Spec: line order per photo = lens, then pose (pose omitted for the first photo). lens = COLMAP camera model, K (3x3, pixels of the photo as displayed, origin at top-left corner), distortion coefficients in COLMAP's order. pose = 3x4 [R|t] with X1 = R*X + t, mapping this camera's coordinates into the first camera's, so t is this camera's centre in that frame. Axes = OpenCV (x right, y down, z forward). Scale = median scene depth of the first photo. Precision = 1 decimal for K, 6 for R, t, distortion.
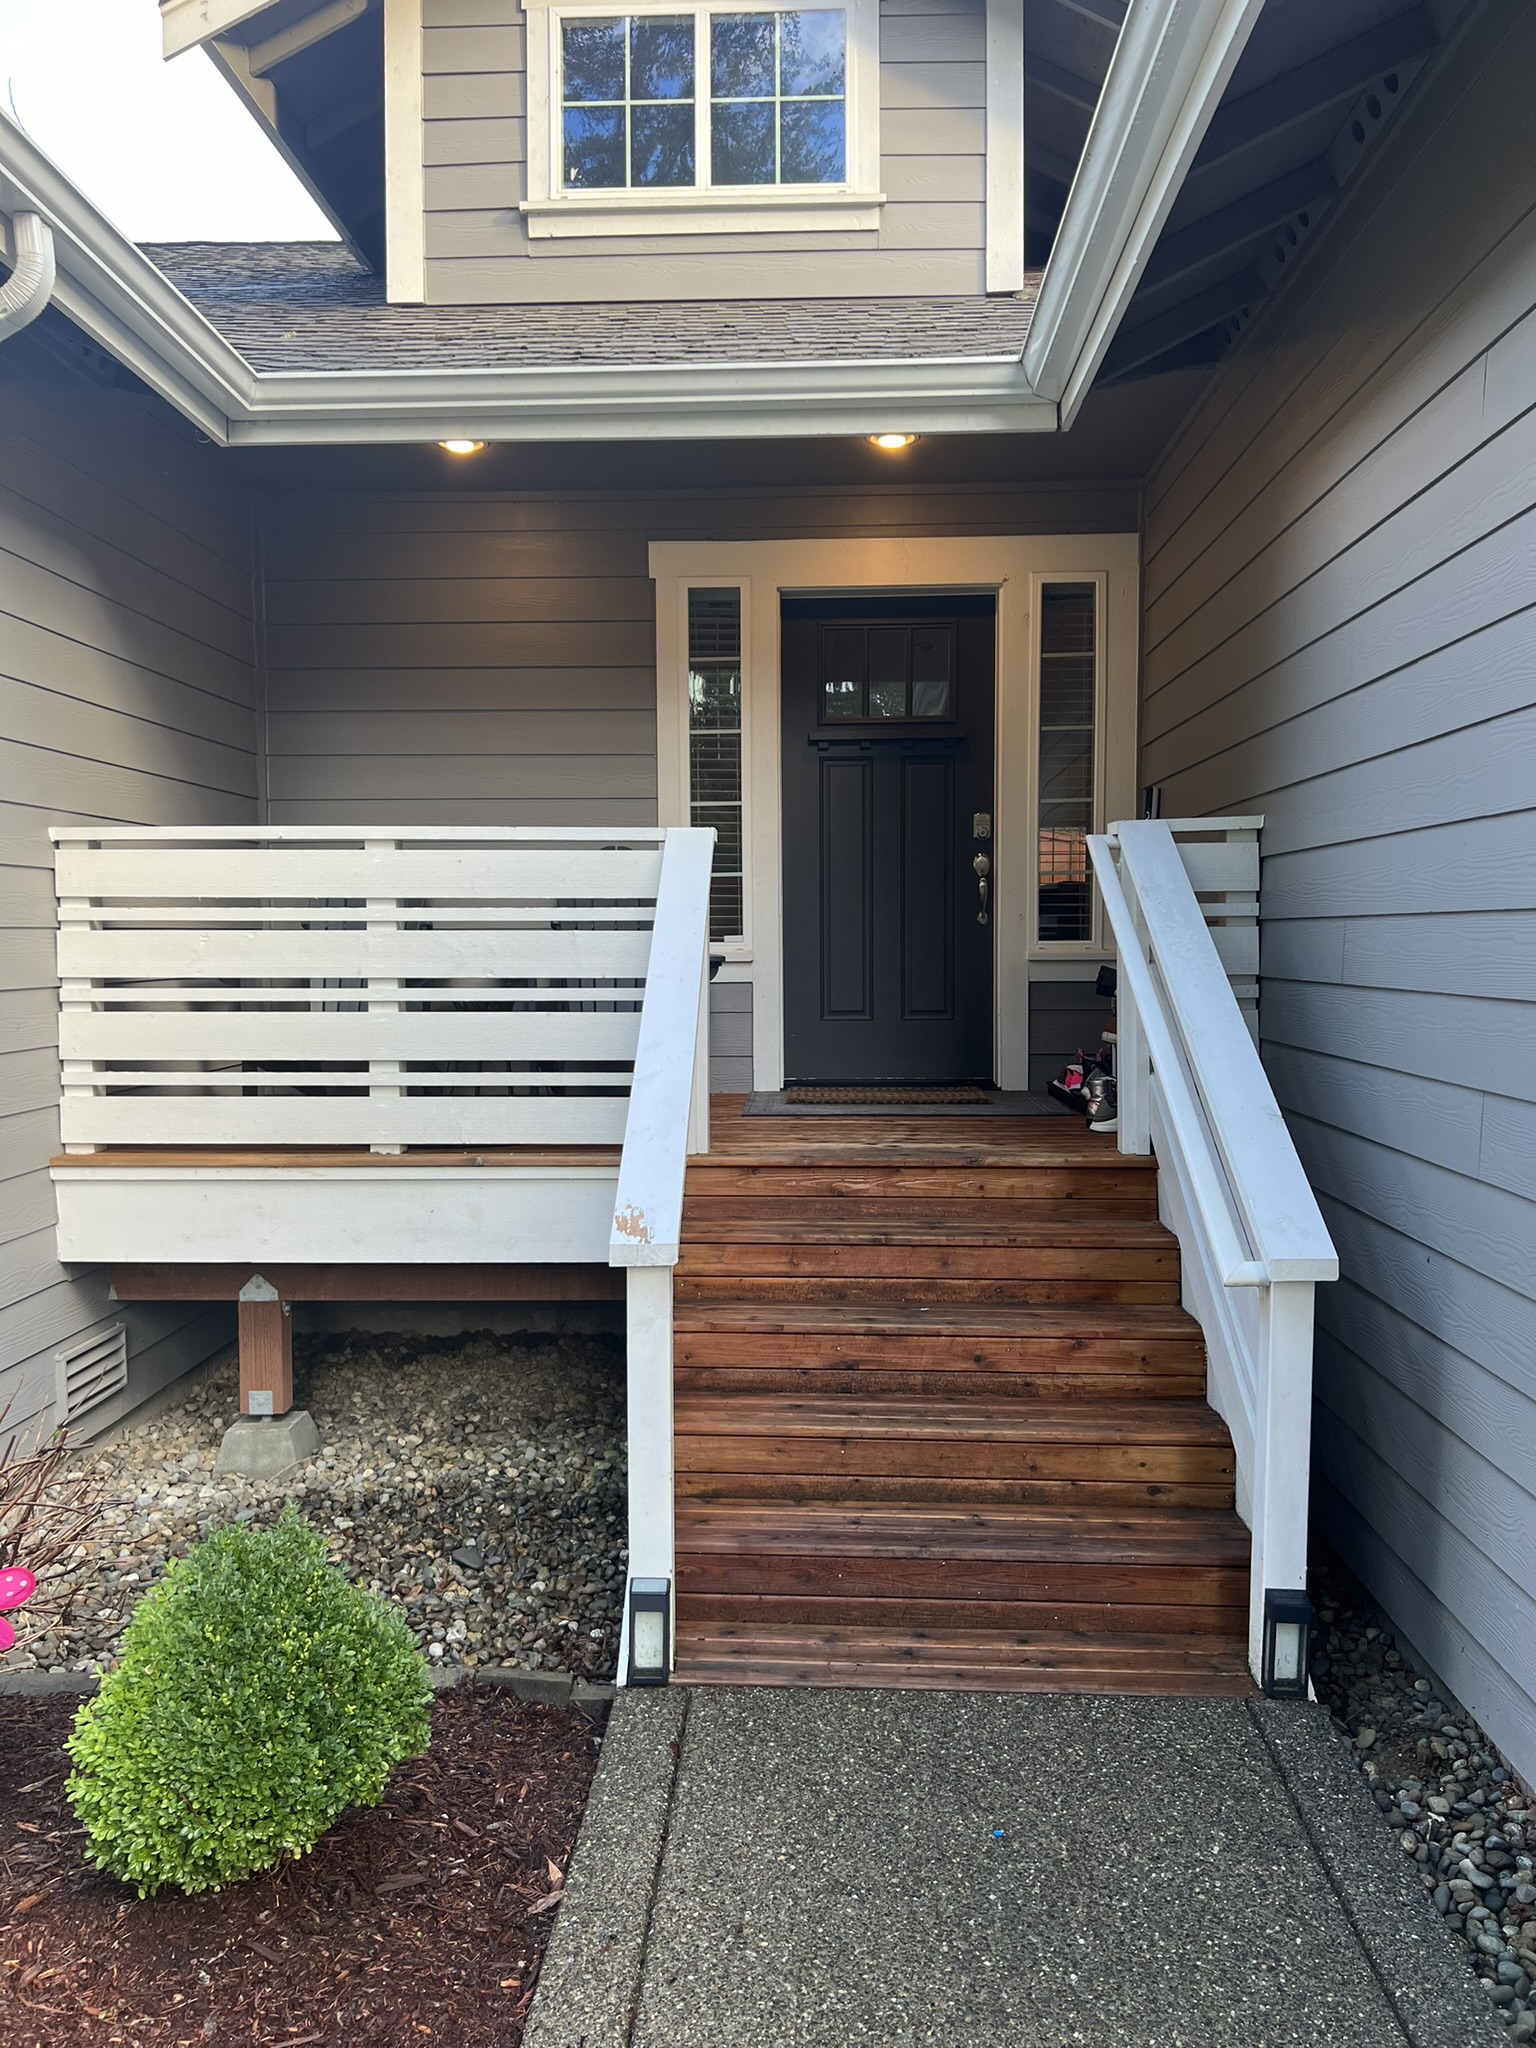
lens RADIAL K [[1593.6, 0, 767.8], [0, 1593.6, 1023.9], [0, 0, 1]] dist [0.059851, -0.071624]
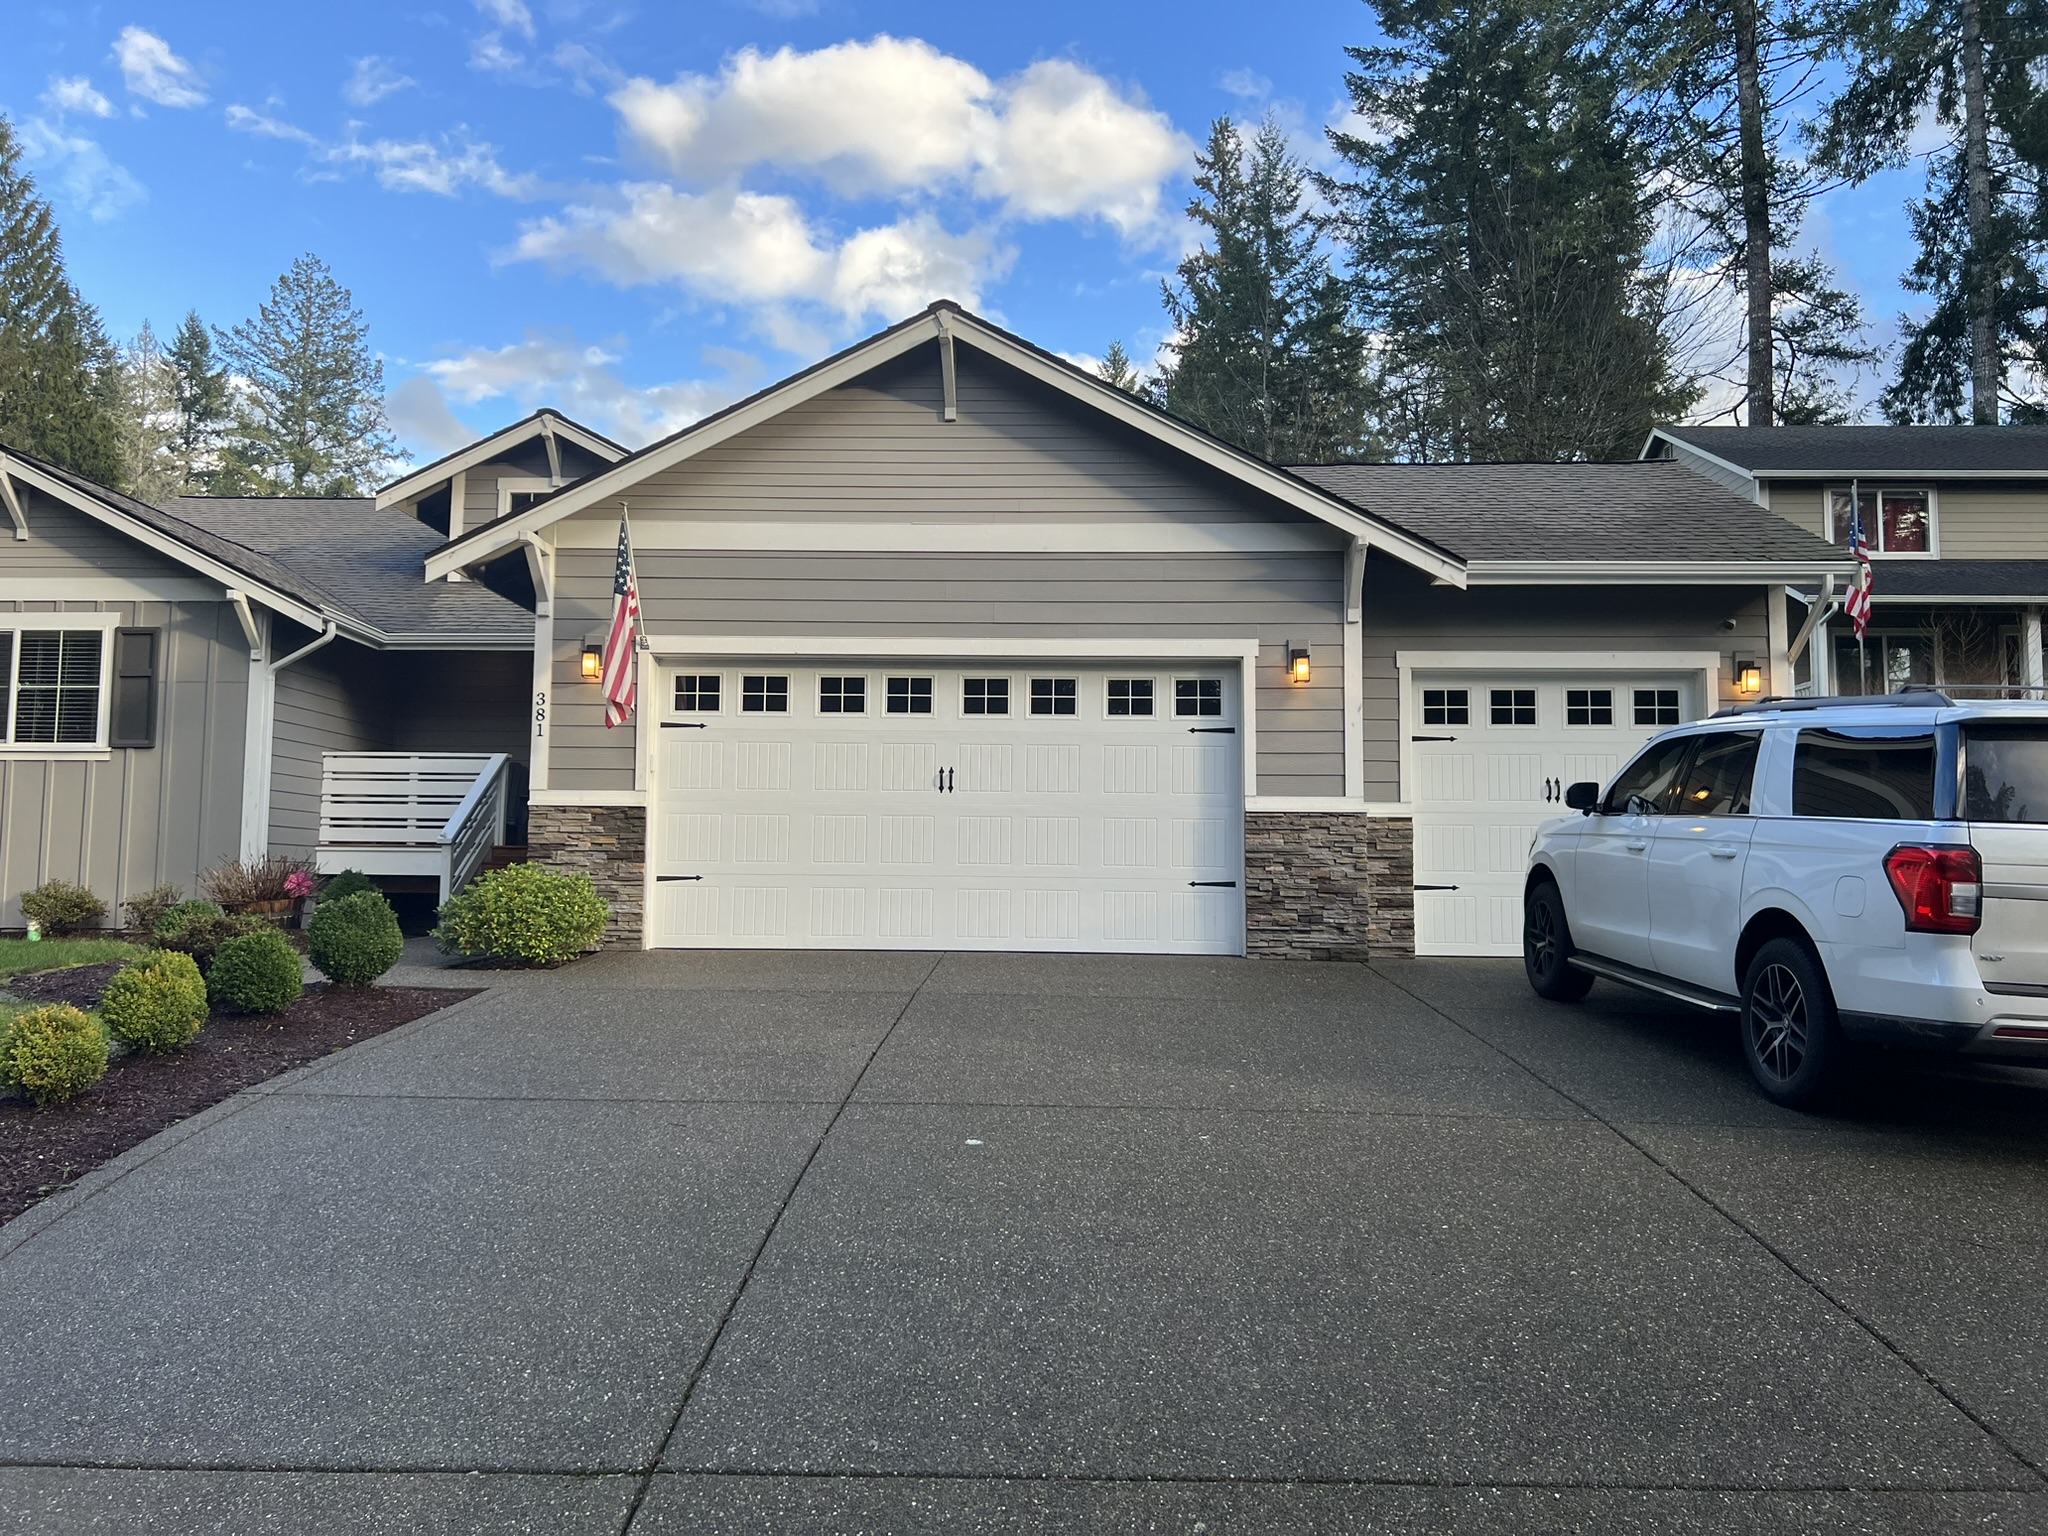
lens RADIAL K [[1593.6, 0, 1035.5], [0, 1593.6, 776.9], [0, 0, 1]] dist [0.059851, -0.071624]
pose [[0.999888, 0.013307, -0.006891, 1.160328], [-0.014021, 0.993056, -0.116803, 0.327465], [0.005289, 0.116886, 0.993131, -2.525713]]
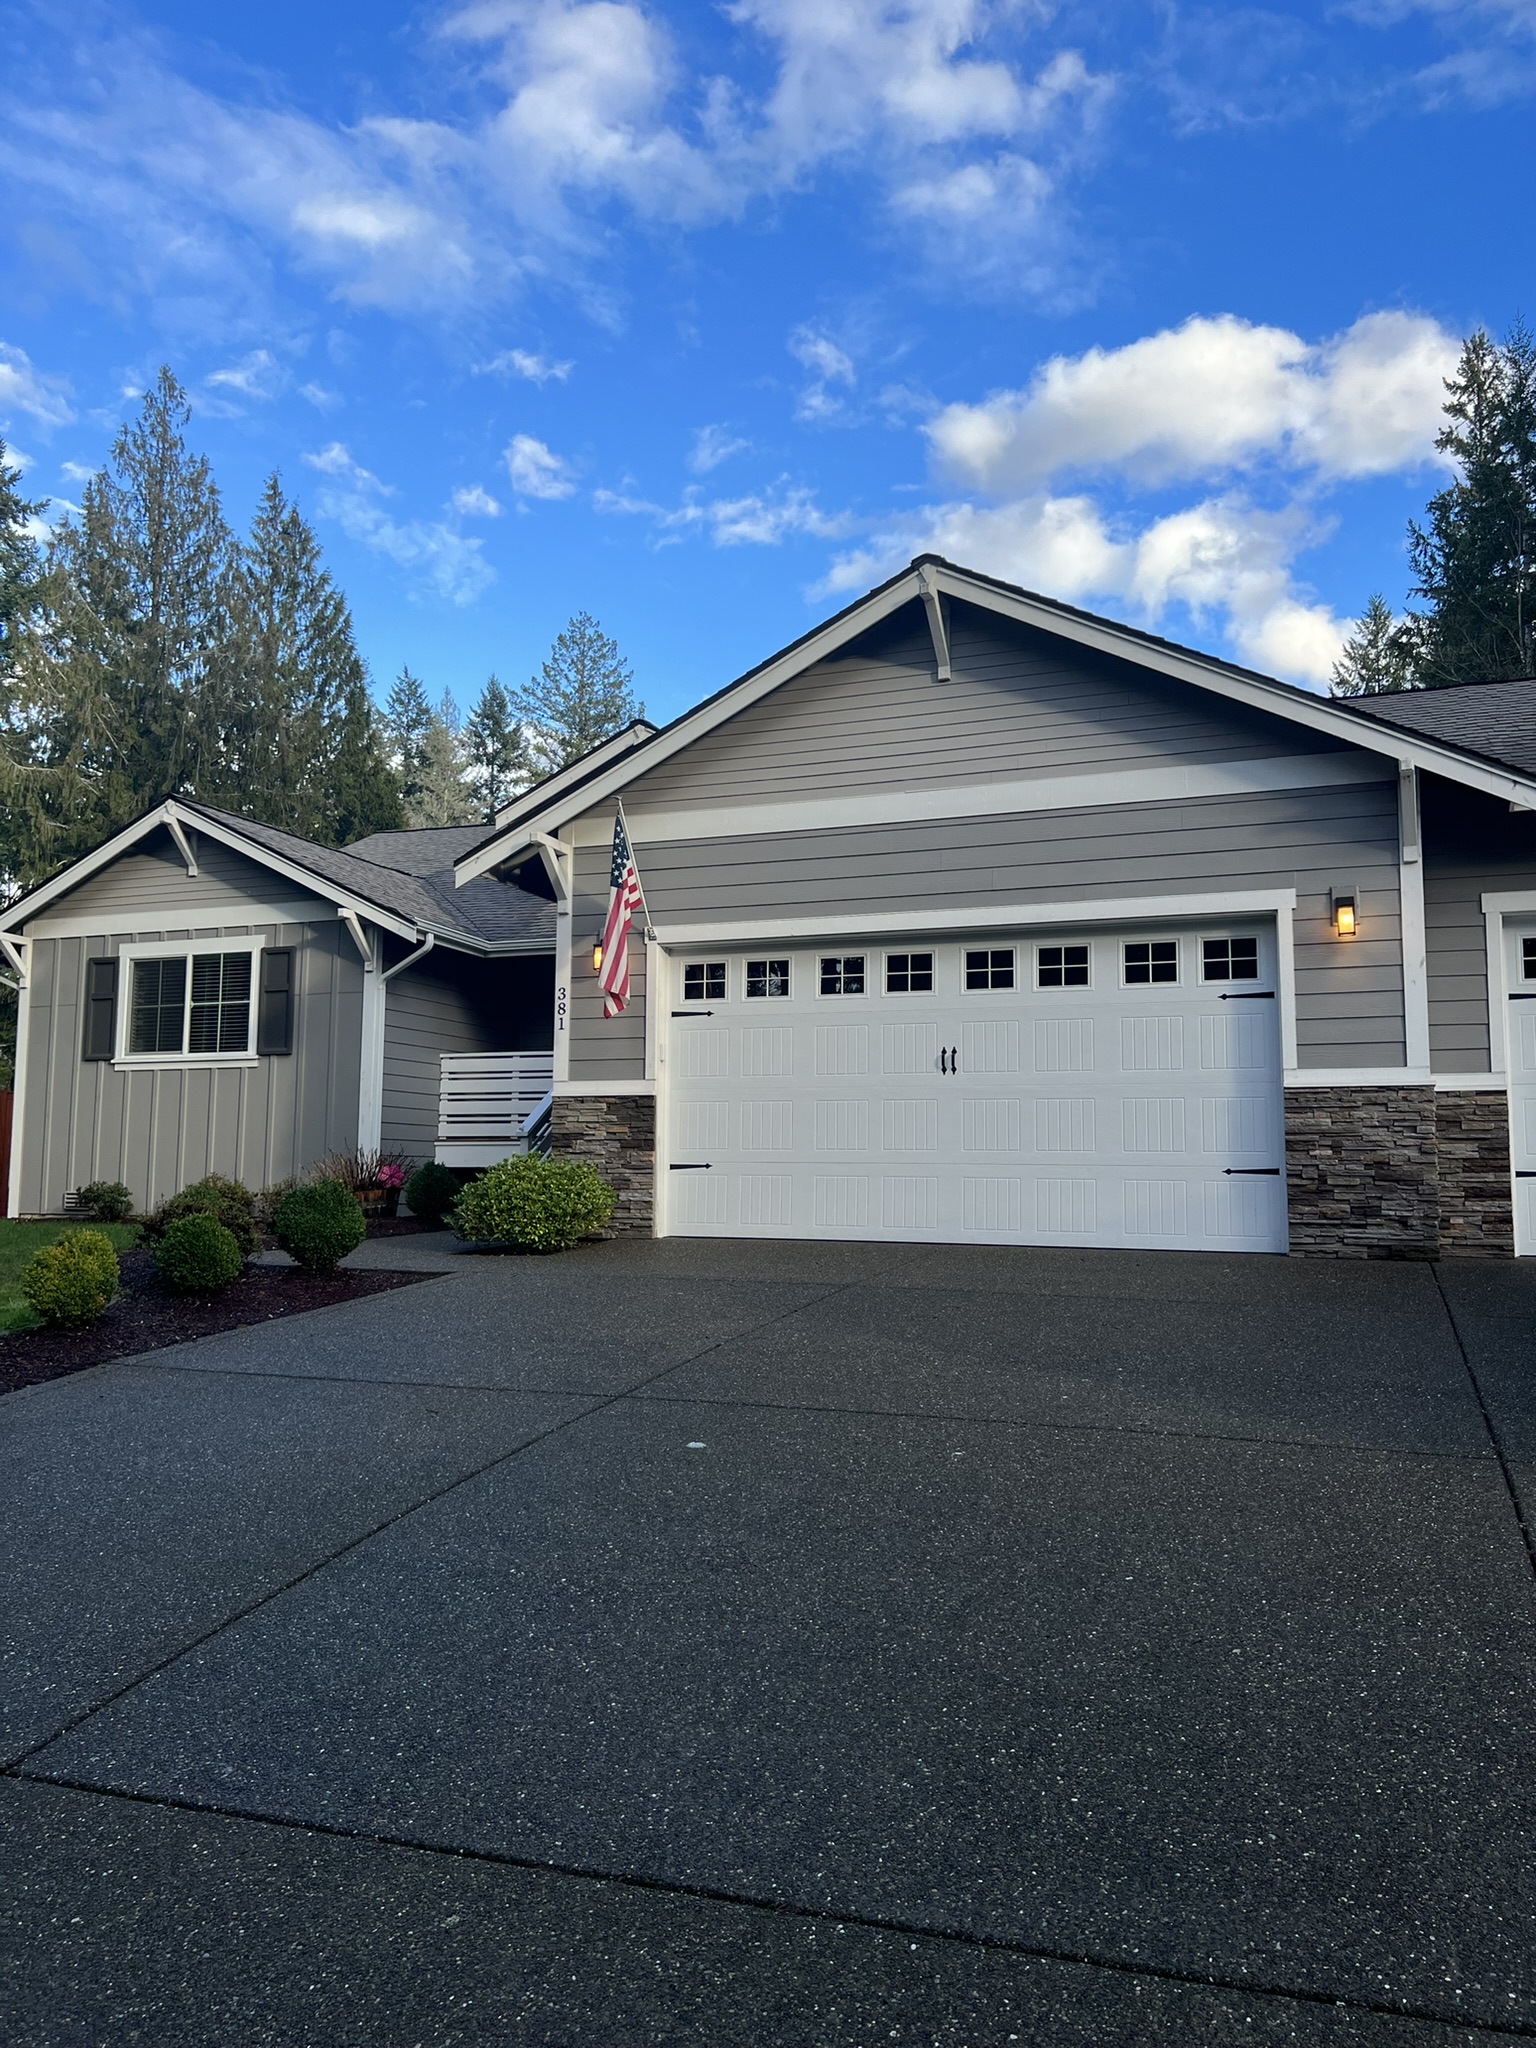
lens RADIAL K [[1593.6, 0, 754.7], [0, 1593.6, 1037.4], [0, 0, 1]] dist [0.059851, -0.071624]
pose [[0.939873, -0.020197, -0.340926, 1.569413], [-0.027220, 0.990644, -0.133730, 0.330641], [0.340437, 0.134969, 0.930530, -2.316368]]
